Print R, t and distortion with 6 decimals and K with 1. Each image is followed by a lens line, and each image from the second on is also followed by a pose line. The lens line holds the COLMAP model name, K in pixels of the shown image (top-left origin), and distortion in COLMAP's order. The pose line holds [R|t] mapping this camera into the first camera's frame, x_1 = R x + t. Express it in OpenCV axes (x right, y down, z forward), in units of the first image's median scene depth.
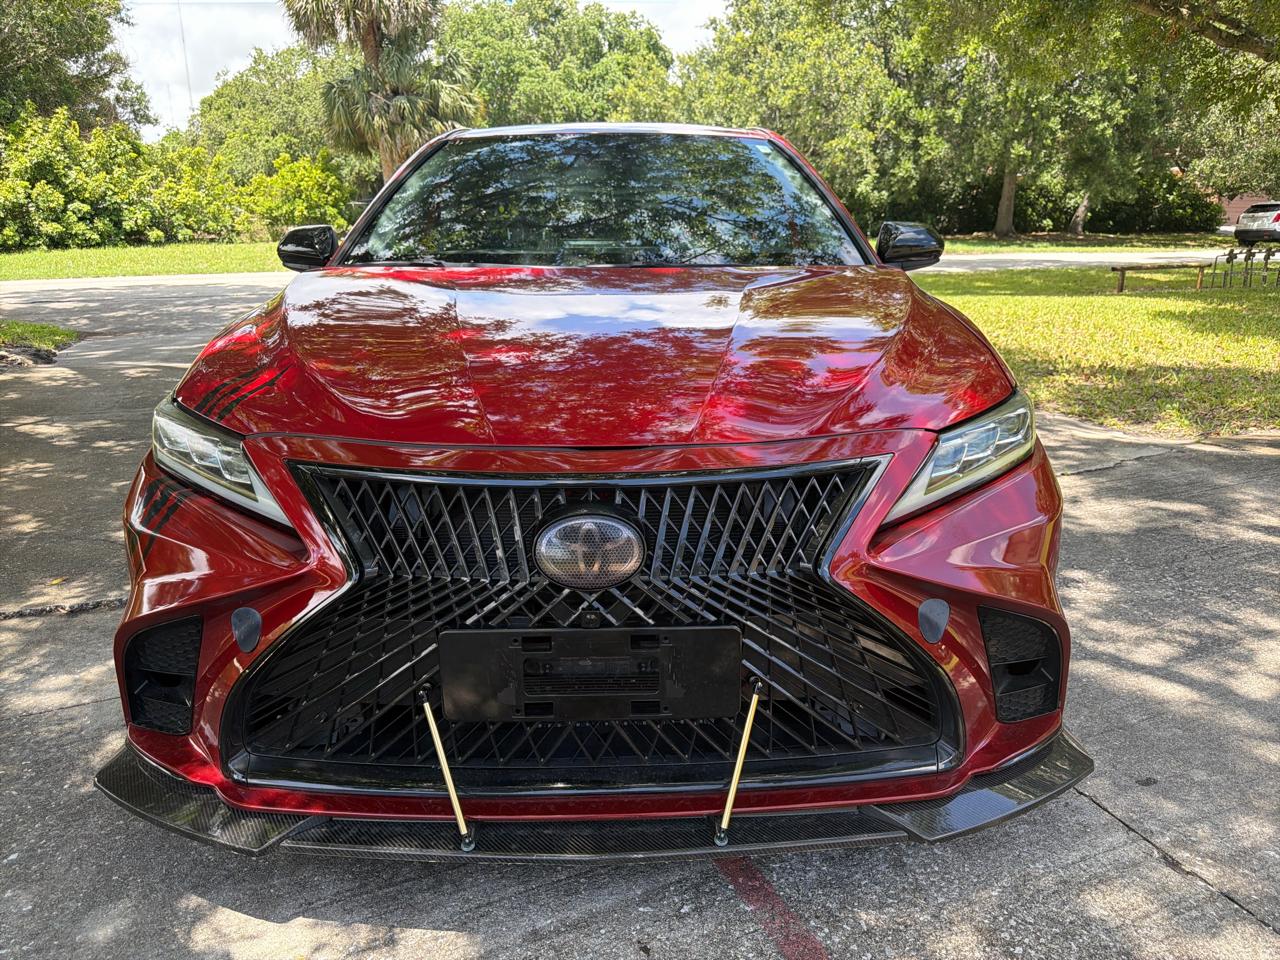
lens RADIAL K [[928.8, 0, 643.4], [0, 928.8, 504.9], [0, 0, 1]] dist [0.005764, -0.004936]
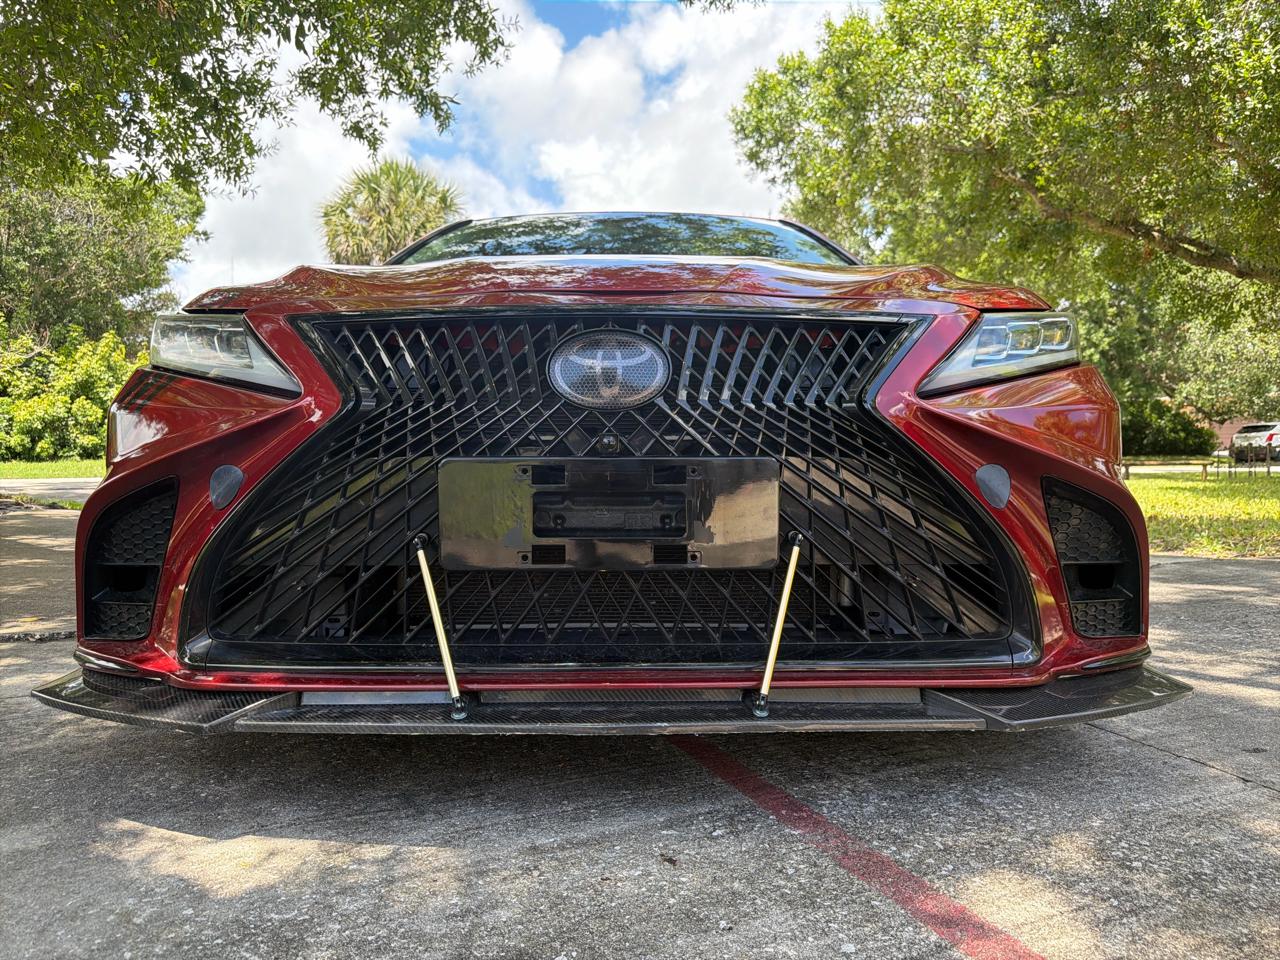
lens RADIAL K [[936.3, 0, 640.0], [0, 936.3, 480.0], [0, 0, 1]] dist [0.004305, -0.006012]
pose [[0.999890, 0.003193, -0.014460, -0.013046], [-0.006605, 0.970134, -0.242480, 0.339500], [0.013254, 0.242549, 0.970049, 0.125557]]
